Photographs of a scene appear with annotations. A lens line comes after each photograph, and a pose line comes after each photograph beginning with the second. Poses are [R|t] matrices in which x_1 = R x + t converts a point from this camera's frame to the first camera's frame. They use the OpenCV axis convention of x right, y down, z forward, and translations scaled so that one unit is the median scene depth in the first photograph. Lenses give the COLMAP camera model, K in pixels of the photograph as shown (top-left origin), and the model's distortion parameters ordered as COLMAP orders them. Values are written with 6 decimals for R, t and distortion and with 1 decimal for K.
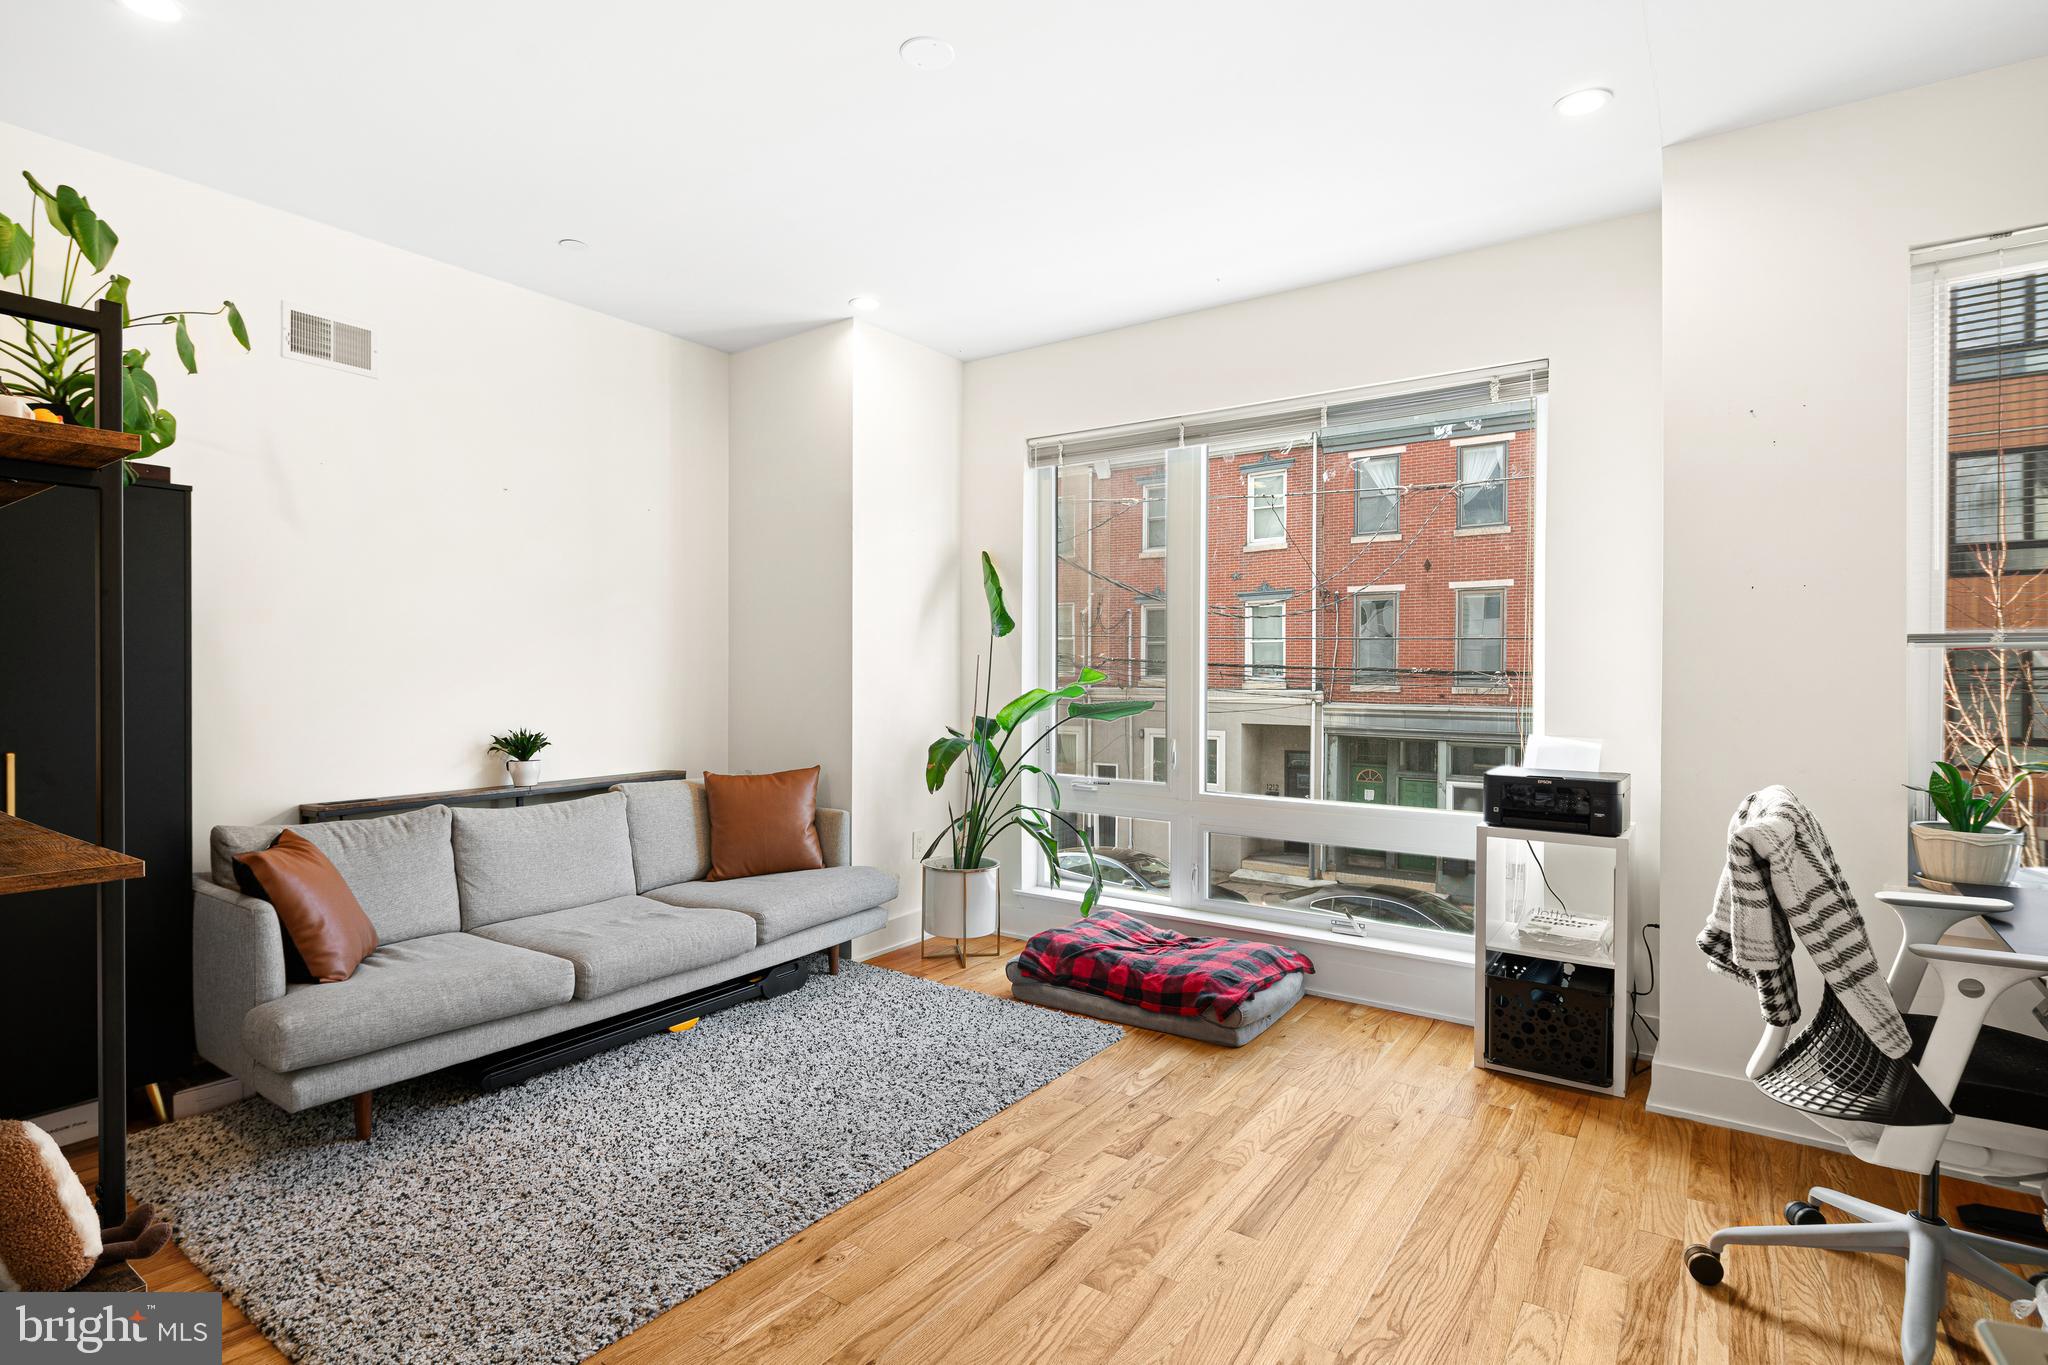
lens RADIAL K [[1013.3, 0, 1024.4], [0, 1013.3, 676.7], [0, 0, 1]] dist [0.002753, -0.004709]
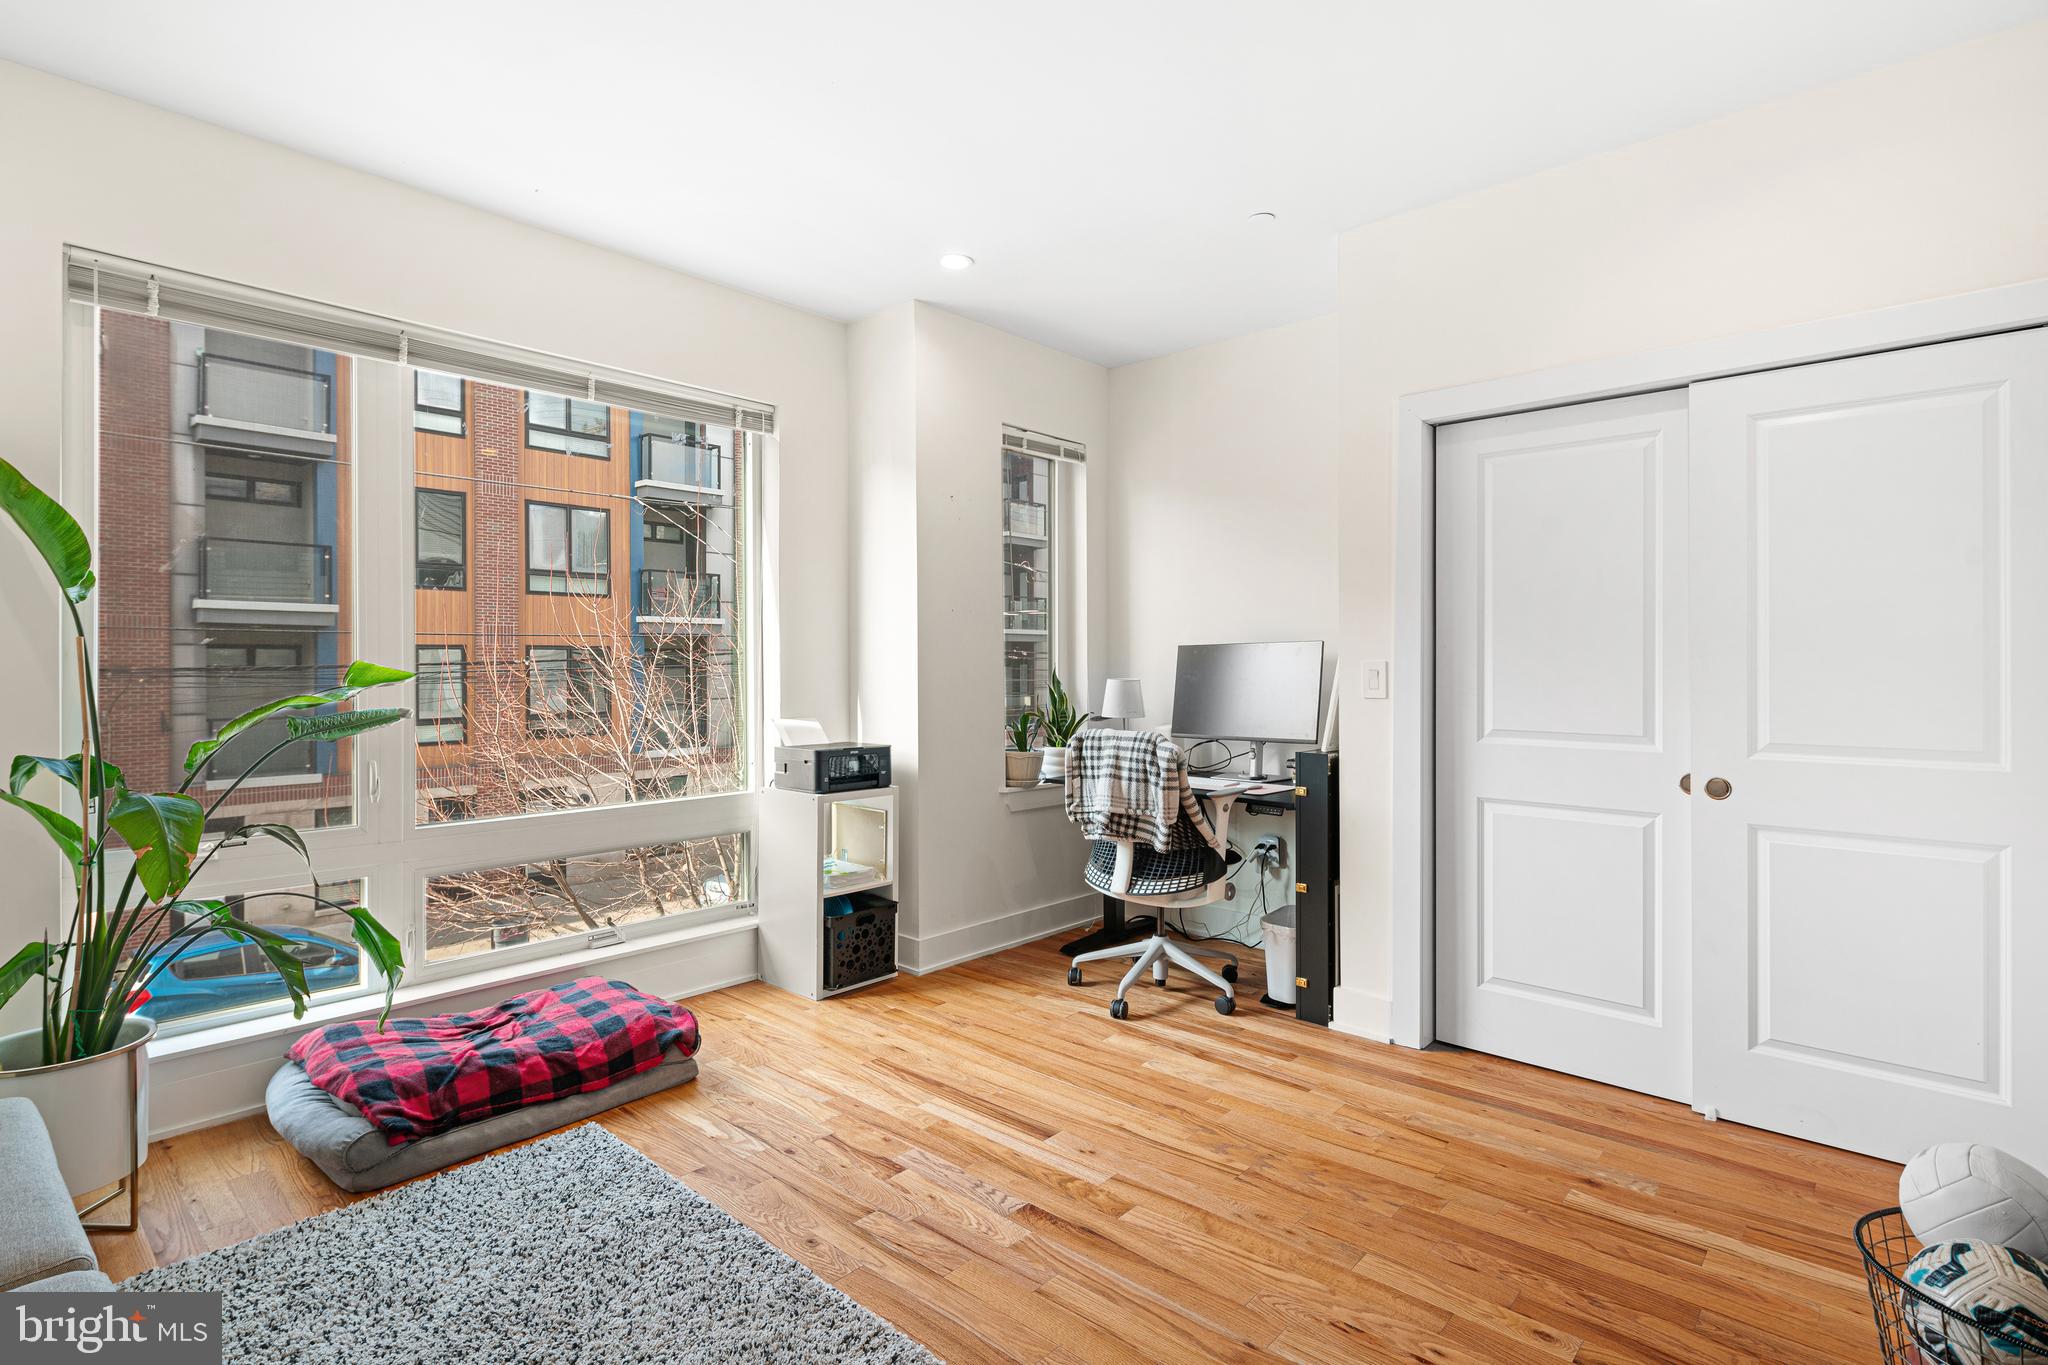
lens RADIAL K [[1013.3, 0, 959.9], [0, 1013.3, 667.9], [0, 0, 1]] dist [0.002753, -0.004709]
pose [[0.147208, -0.006069, 0.989087, -0.724250], [0.011808, 0.999921, 0.004378, -0.005738], [-0.989035, 0.011034, 0.147268, 0.685636]]
